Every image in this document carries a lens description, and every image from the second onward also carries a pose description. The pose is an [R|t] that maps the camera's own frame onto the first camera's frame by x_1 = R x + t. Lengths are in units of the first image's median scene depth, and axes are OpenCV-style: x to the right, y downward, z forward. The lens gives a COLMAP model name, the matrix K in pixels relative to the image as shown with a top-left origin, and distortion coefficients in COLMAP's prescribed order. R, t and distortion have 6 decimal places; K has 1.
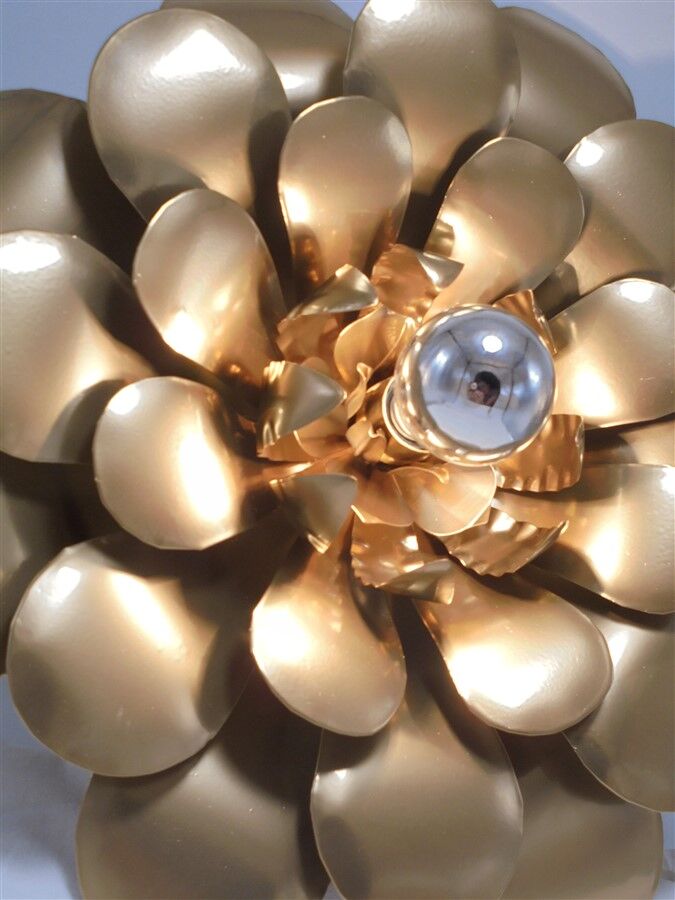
lens RADIAL K [[880.0, 0, 337.2], [0, 880.0, 421.9], [0, 0, 1]] dist [-0.014086, -0.010249]
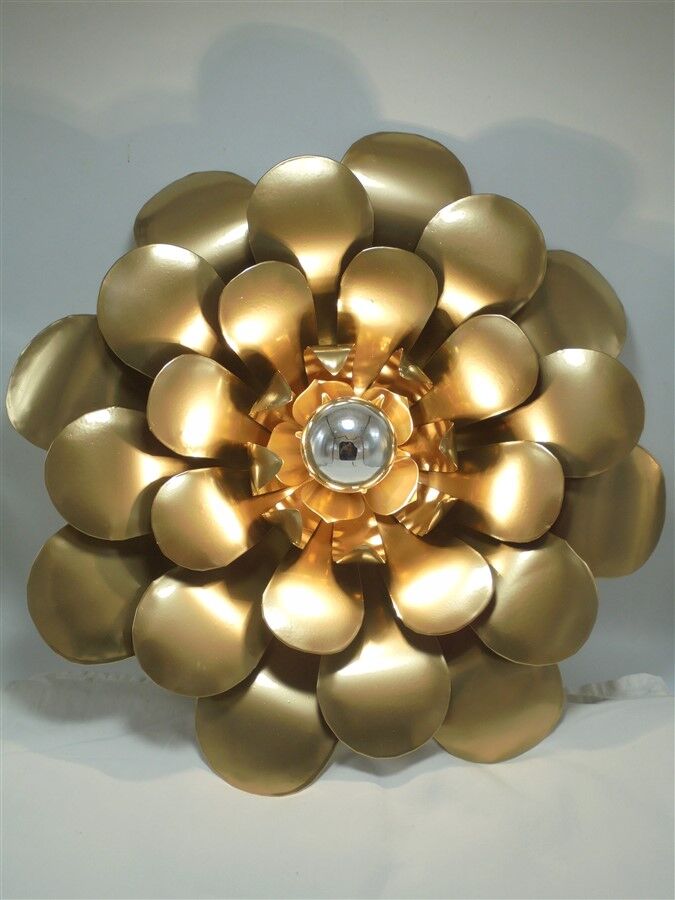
lens RADIAL K [[891.8, 0, 337.5], [0, 891.8, 450.0], [0, 0, 1]] dist [-0.014678, -0.007428]
pose [[0.952325, -0.213163, -0.218265, 0.449470], [0.244785, 0.960874, 0.129624, -0.229309], [0.182094, -0.176872, 0.967243, -0.572342]]
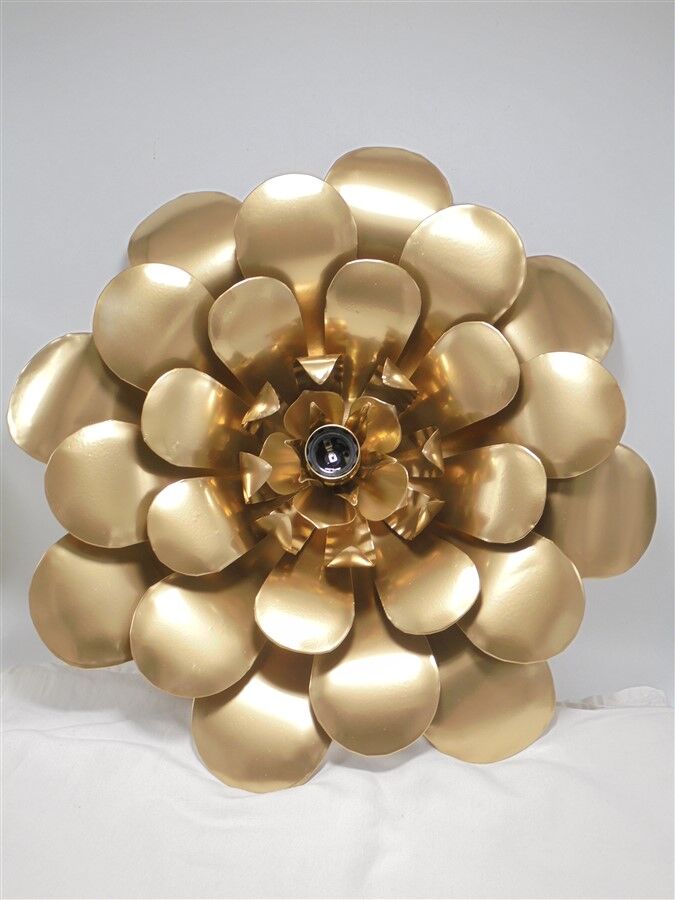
lens RADIAL K [[1006.3, 0, 337.5], [0, 1006.3, 450.0], [0, 0, 1]] dist [0.025407, 0.007897]
pose [[0.935128, -0.243608, -0.257274, 0.608483], [0.272207, 0.958776, 0.081560, -0.178314], [0.226800, -0.146301, 0.962890, -0.819618]]
